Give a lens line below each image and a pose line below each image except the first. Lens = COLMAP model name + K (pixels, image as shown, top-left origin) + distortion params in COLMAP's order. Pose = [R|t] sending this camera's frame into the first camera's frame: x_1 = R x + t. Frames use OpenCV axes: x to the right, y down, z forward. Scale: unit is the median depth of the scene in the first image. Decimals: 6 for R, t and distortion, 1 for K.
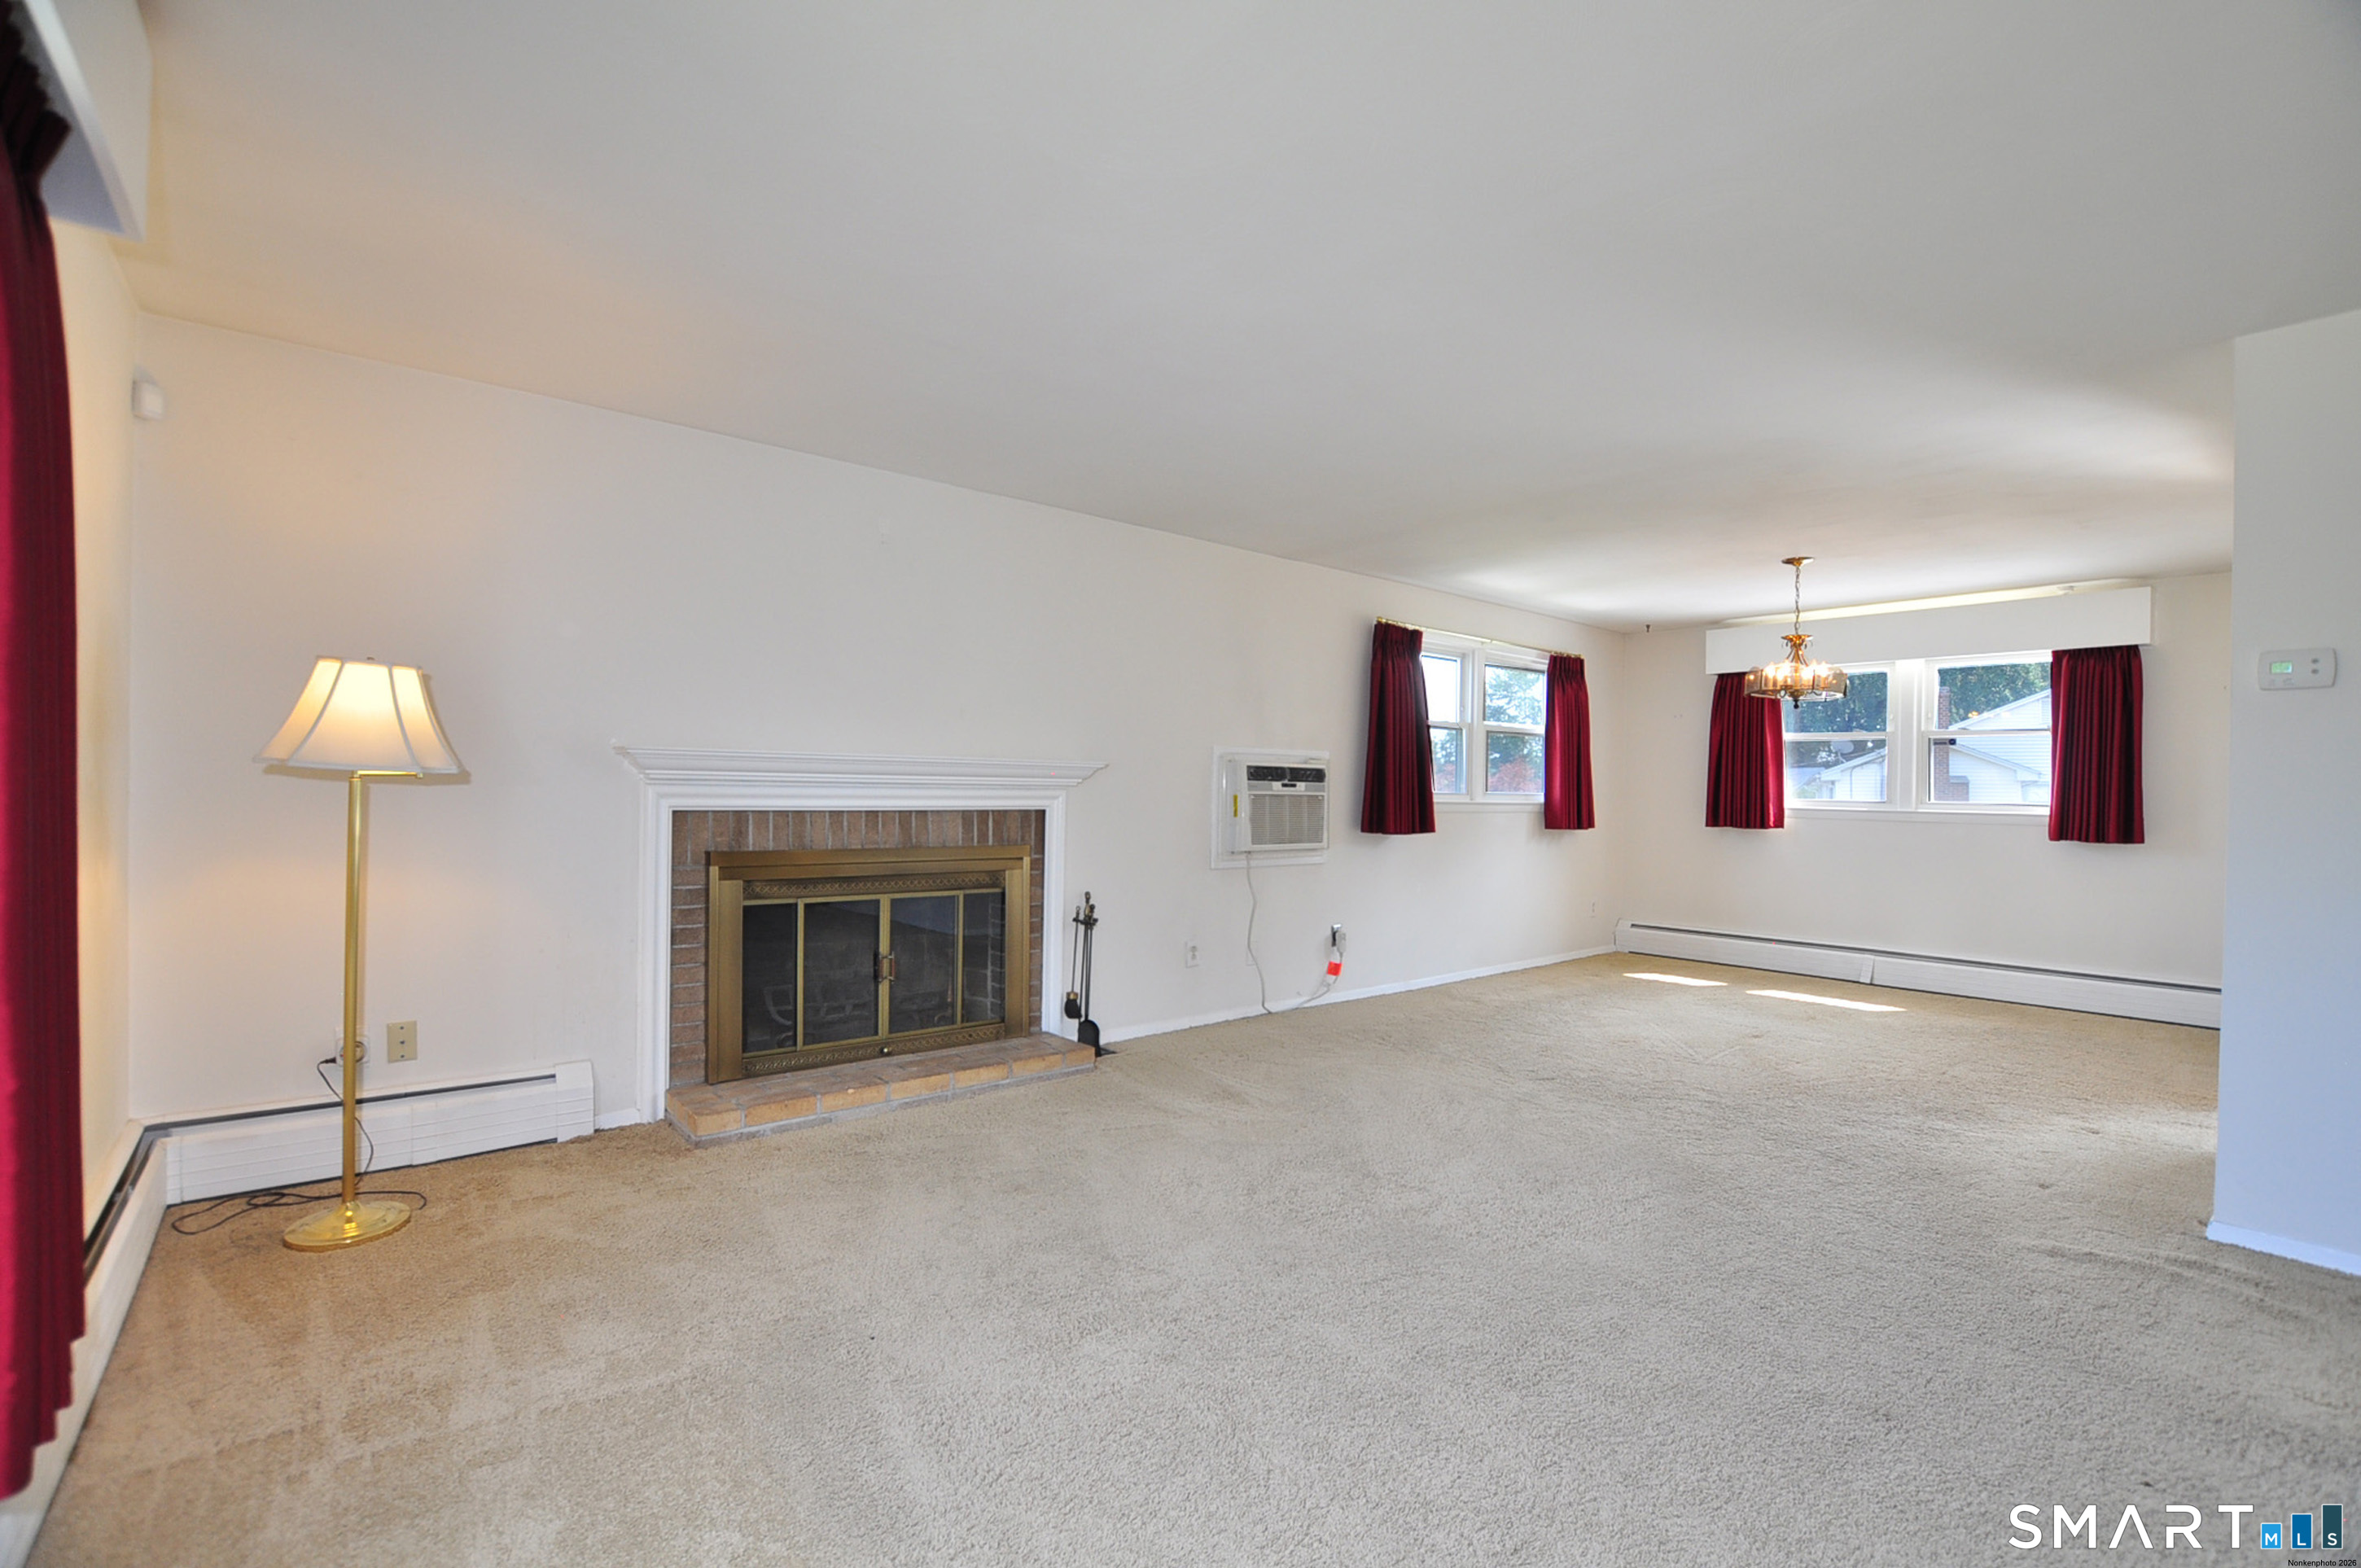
lens RADIAL K [[1112.0, 0, 1184.8], [0, 1112.0, 814.0], [0, 0, 1]] dist [-0.030660, 0.000055]
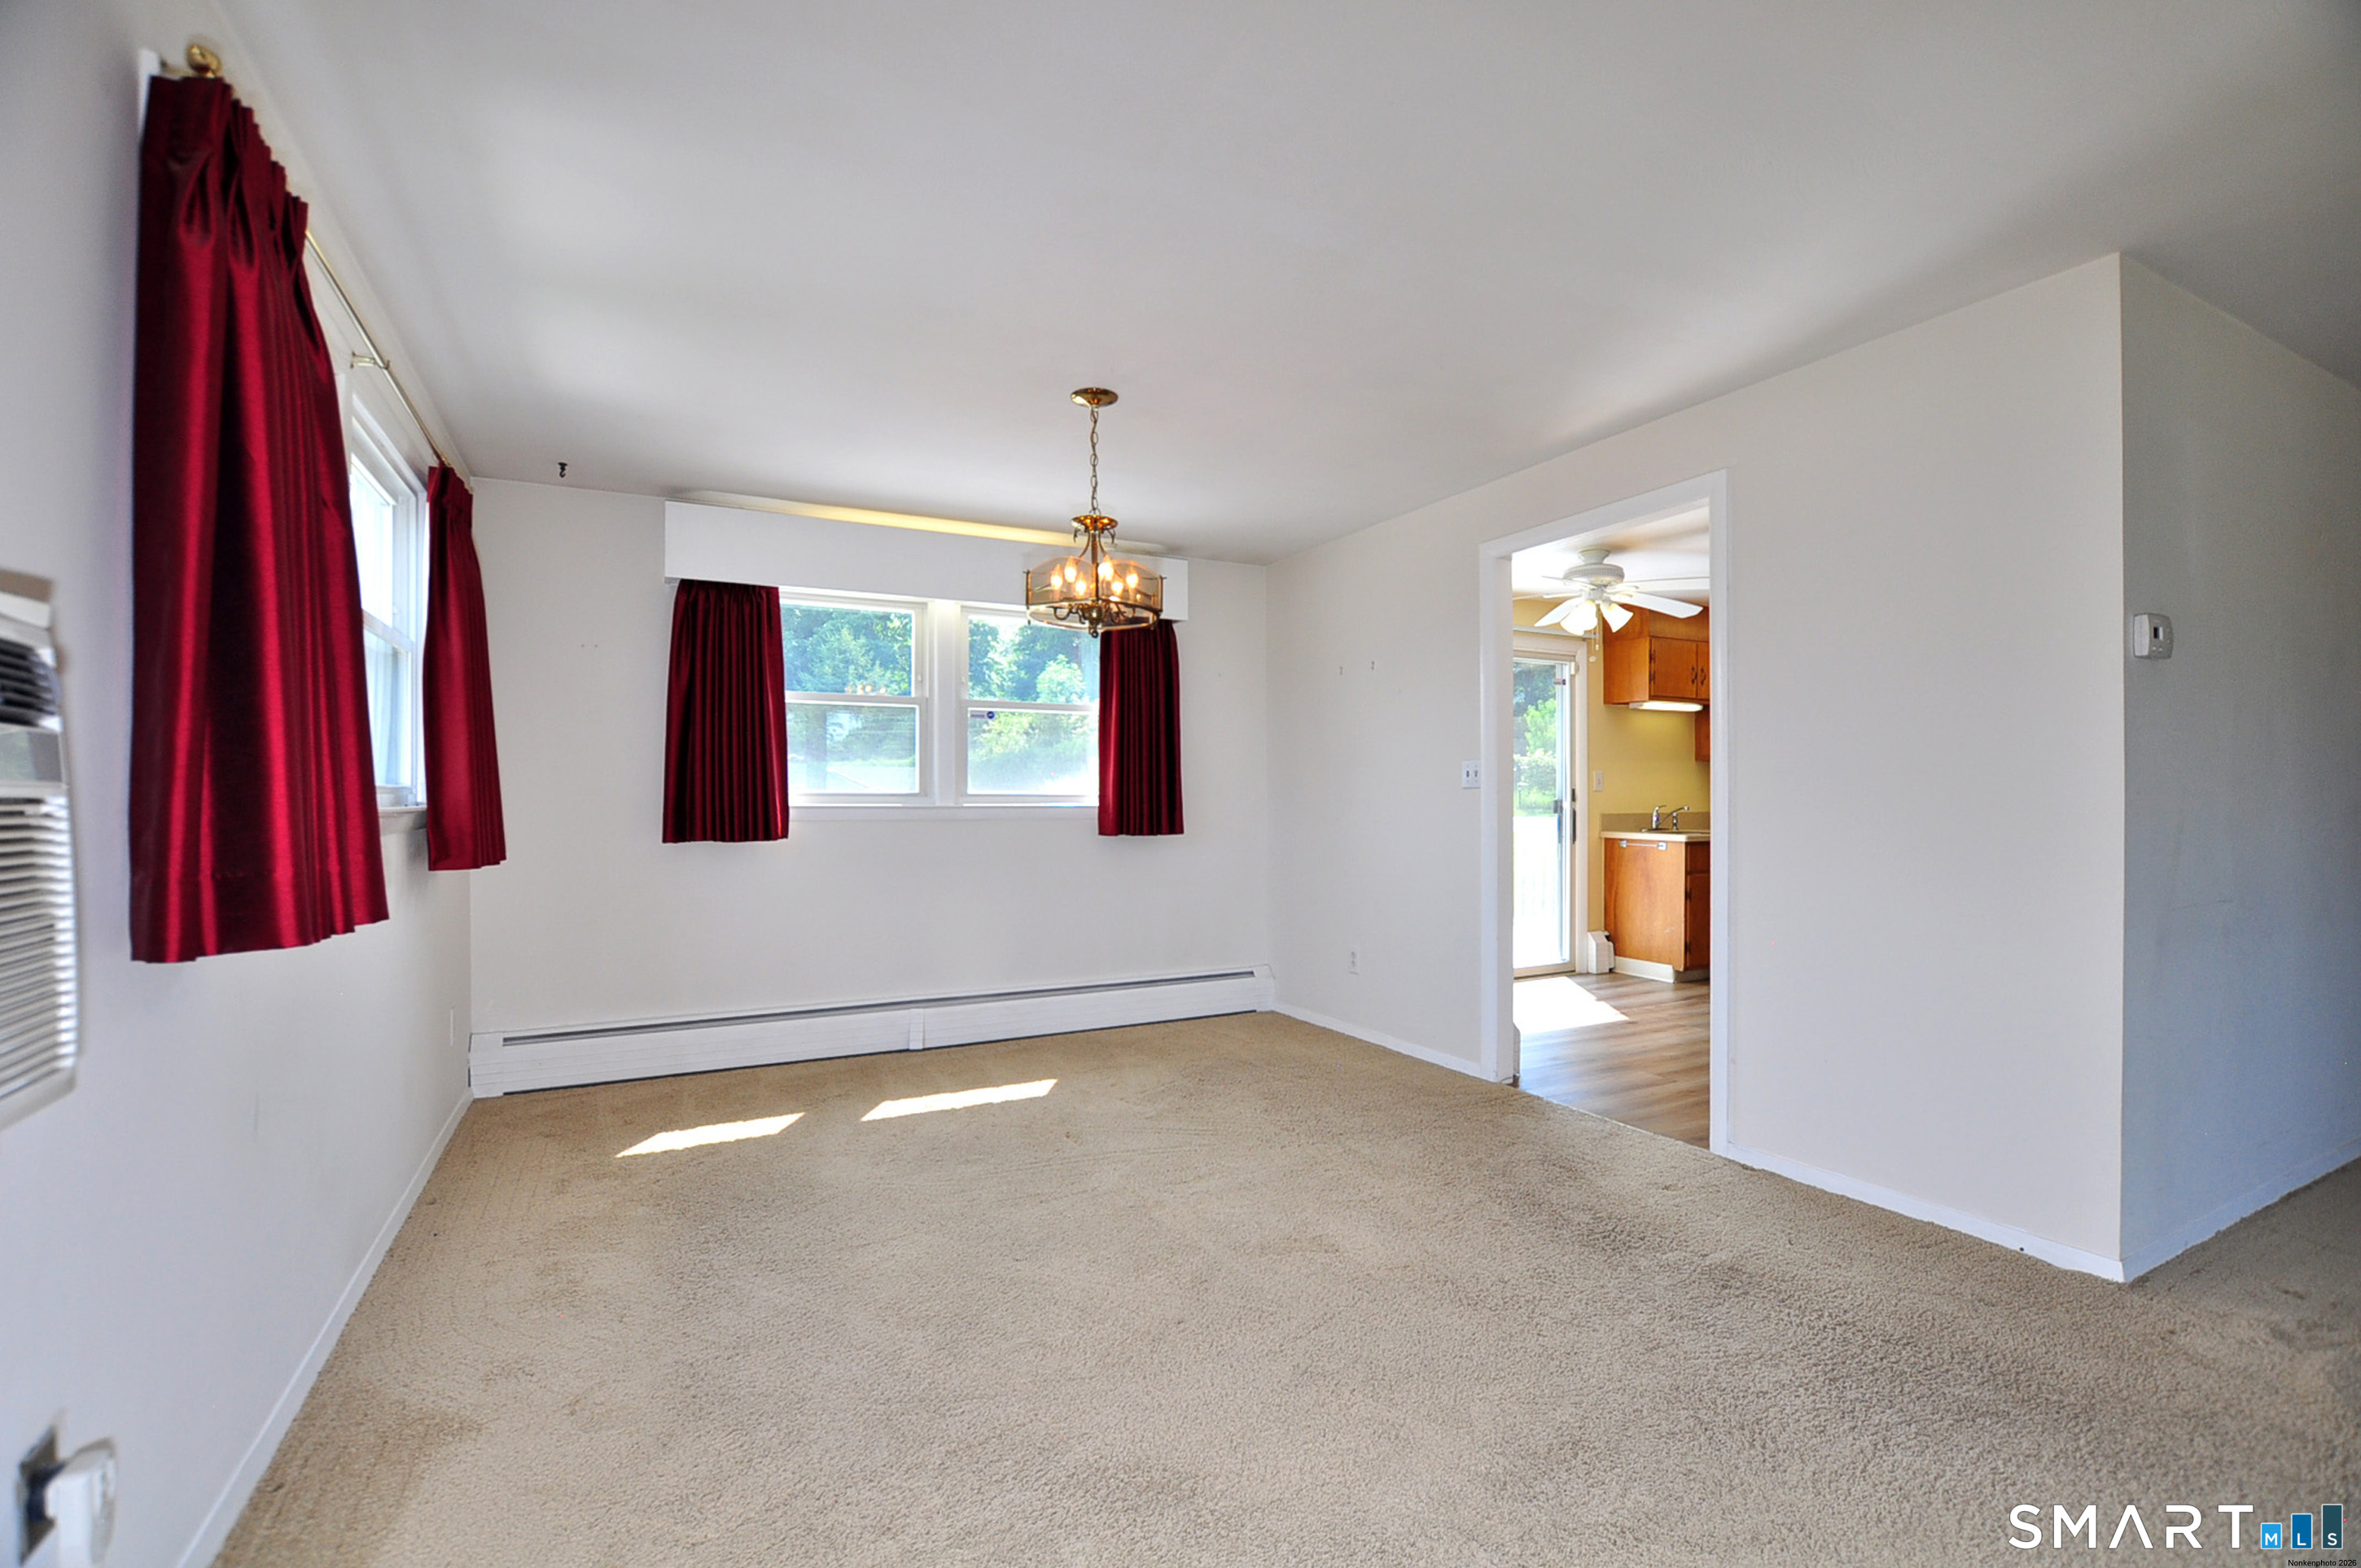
lens RADIAL K [[1052.1, 0, 1188.4], [0, 1052.1, 784.2], [0, 0, 1]] dist [-0.025605, 0.000084]
pose [[0.247059, -0.006846, 0.968976, 0.011600], [0.029523, 0.999564, -0.000465, -0.013586], [-0.968551, 0.028722, 0.247153, 0.739860]]
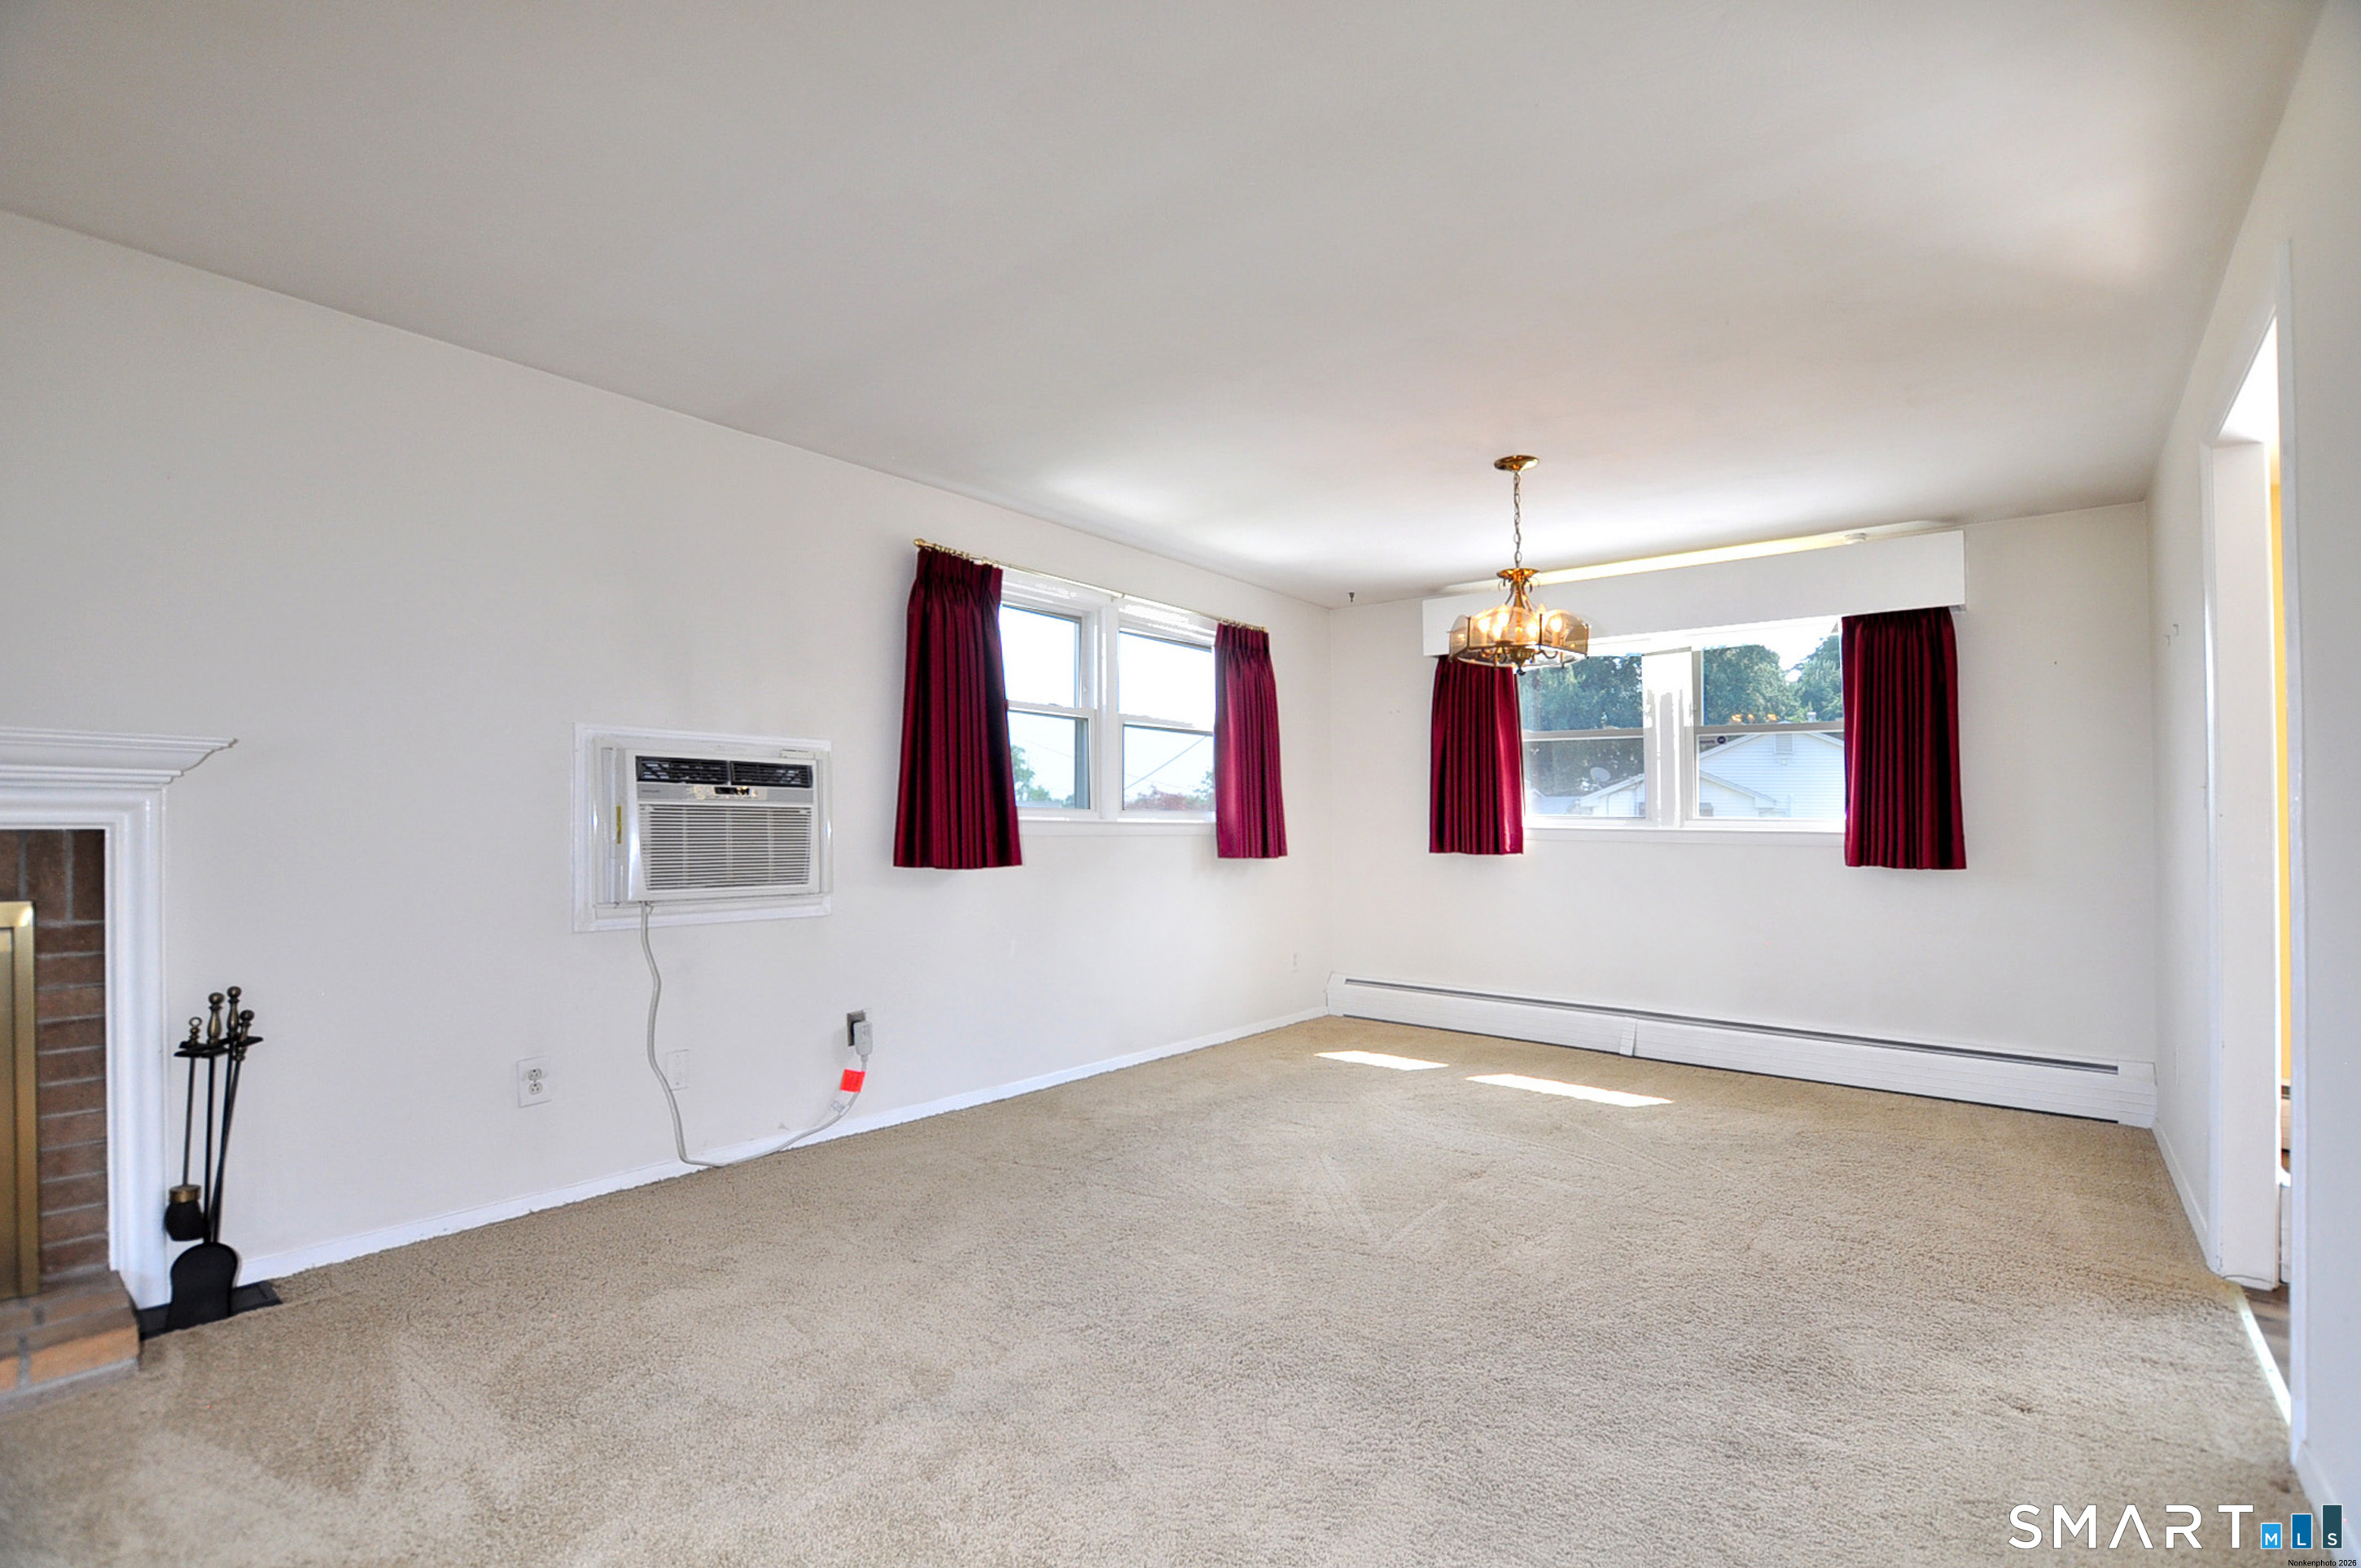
lens RADIAL K [[1052.1, 0, 1188.4], [0, 1052.1, 784.2], [0, 0, 1]] dist [-0.025605, 0.000084]
pose [[0.986898, 0.000809, 0.161346, 0.228345], [0.008365, 0.998386, -0.056170, 0.004265], [-0.161131, 0.056784, 0.985298, 0.365093]]
